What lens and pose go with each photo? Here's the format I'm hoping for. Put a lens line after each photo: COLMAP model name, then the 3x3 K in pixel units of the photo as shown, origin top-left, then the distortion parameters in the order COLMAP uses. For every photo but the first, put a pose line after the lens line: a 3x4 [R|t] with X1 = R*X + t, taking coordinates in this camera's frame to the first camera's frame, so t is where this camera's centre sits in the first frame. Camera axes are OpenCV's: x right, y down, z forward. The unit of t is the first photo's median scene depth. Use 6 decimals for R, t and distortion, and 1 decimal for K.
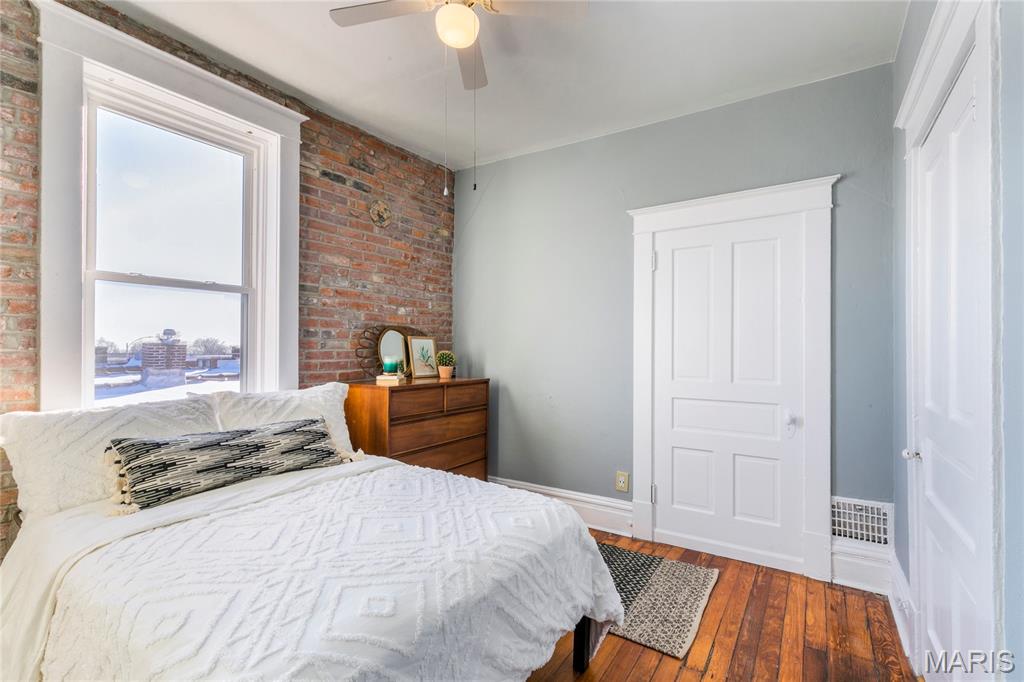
lens RADIAL K [[457.7, 0, 512.0], [0, 457.7, 341.0], [0, 0, 1]] dist [0.000996, 0.000038]
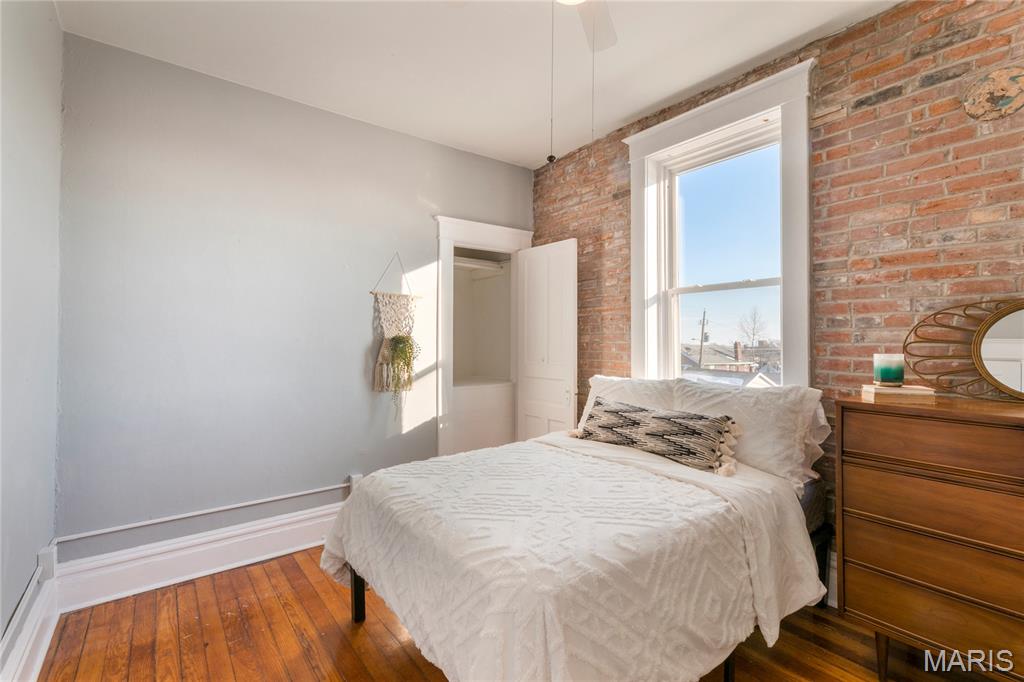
lens RADIAL K [[444.3, 0, 509.7], [0, 444.3, 330.3], [0, 0, 1]] dist [-0.000931, -0.000188]
pose [[-0.312947, -0.024495, -0.949455, 0.442396], [0.012864, 0.999466, -0.030026, 0.011883], [0.949683, -0.021610, -0.312465, 0.697670]]
